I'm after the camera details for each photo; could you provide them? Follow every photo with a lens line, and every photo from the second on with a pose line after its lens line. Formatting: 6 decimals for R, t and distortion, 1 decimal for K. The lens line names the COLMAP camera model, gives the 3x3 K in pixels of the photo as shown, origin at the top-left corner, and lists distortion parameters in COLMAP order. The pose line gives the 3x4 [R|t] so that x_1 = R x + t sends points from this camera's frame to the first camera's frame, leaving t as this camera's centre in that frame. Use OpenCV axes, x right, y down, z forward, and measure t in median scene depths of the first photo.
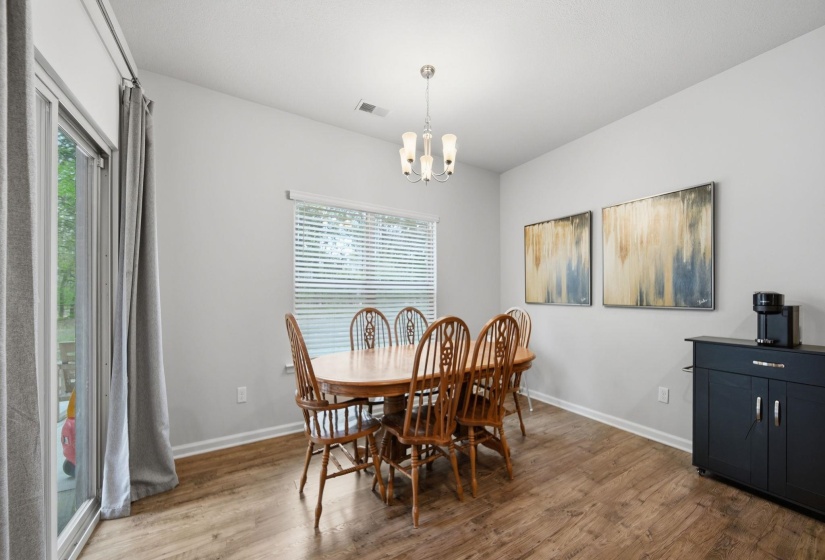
lens RADIAL K [[295.6, 0, 423.8], [0, 295.6, 300.5], [0, 0, 1]] dist [0.000238, -0.001290]
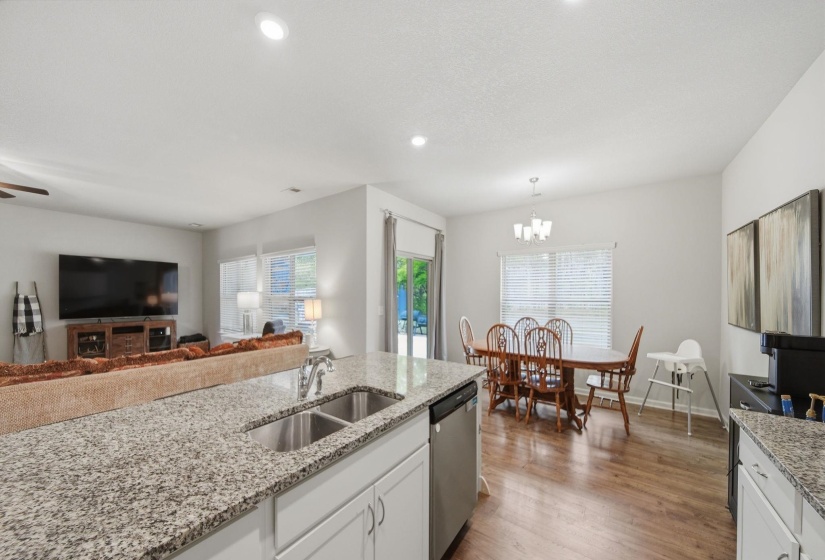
lens RADIAL K [[295.6, 0, 418.1], [0, 295.6, 298.3], [0, 0, 1]] dist [0.000238, -0.001290]
pose [[0.393896, 0.008299, -0.919118, 1.067581], [-0.007112, 0.999957, 0.005981, -0.084810], [0.919128, 0.004180, 0.393938, -0.232880]]
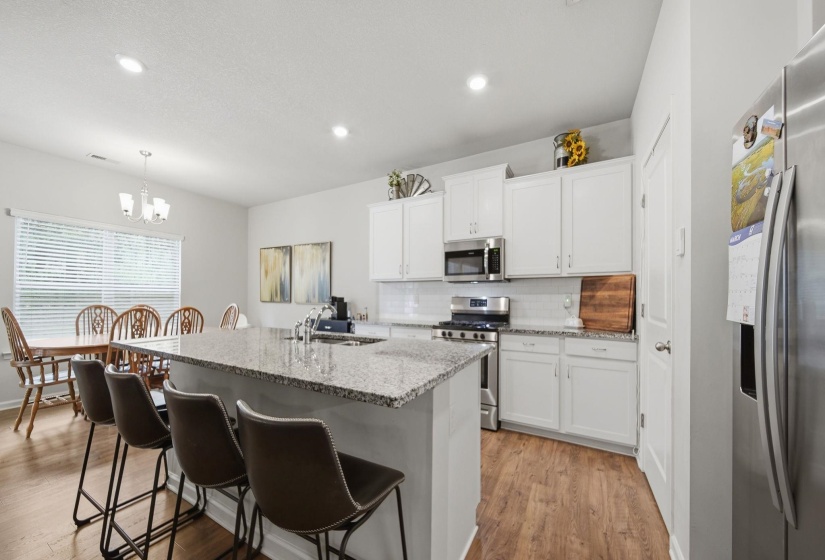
lens RADIAL K [[295.6, 0, 418.5], [0, 295.6, 296.6], [0, 0, 1]] dist [0.000238, -0.001290]
pose [[0.874137, 0.006714, 0.485632, 0.434808], [-0.000162, 0.999908, -0.013533, 0.004600], [-0.485679, 0.011751, 0.874058, -0.882312]]
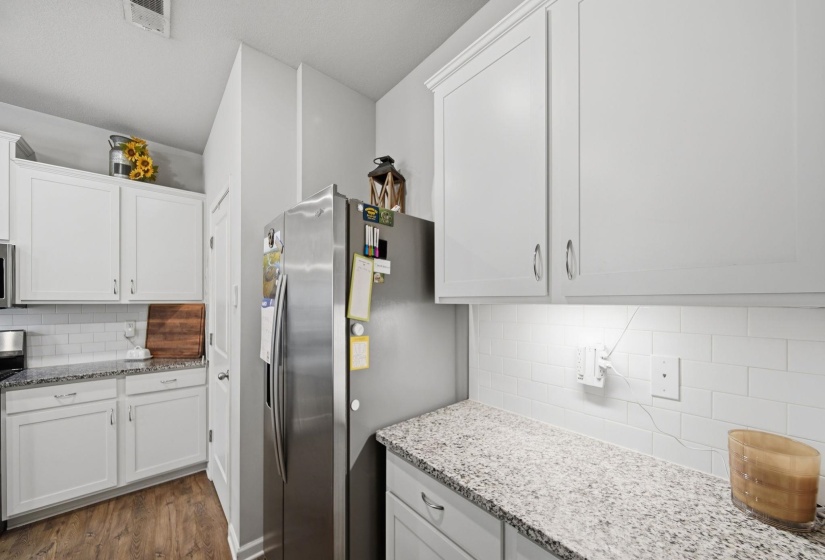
lens RADIAL K [[295.6, 0, 414.4], [0, 295.6, 300.6], [0, 0, 1]] dist [0.000238, -0.001290]
pose [[-0.161610, -0.000942, 0.986854, 0.359192], [0.005982, 0.999980, 0.001934, -0.085646], [-0.986837, 0.006216, -0.161601, -0.947176]]
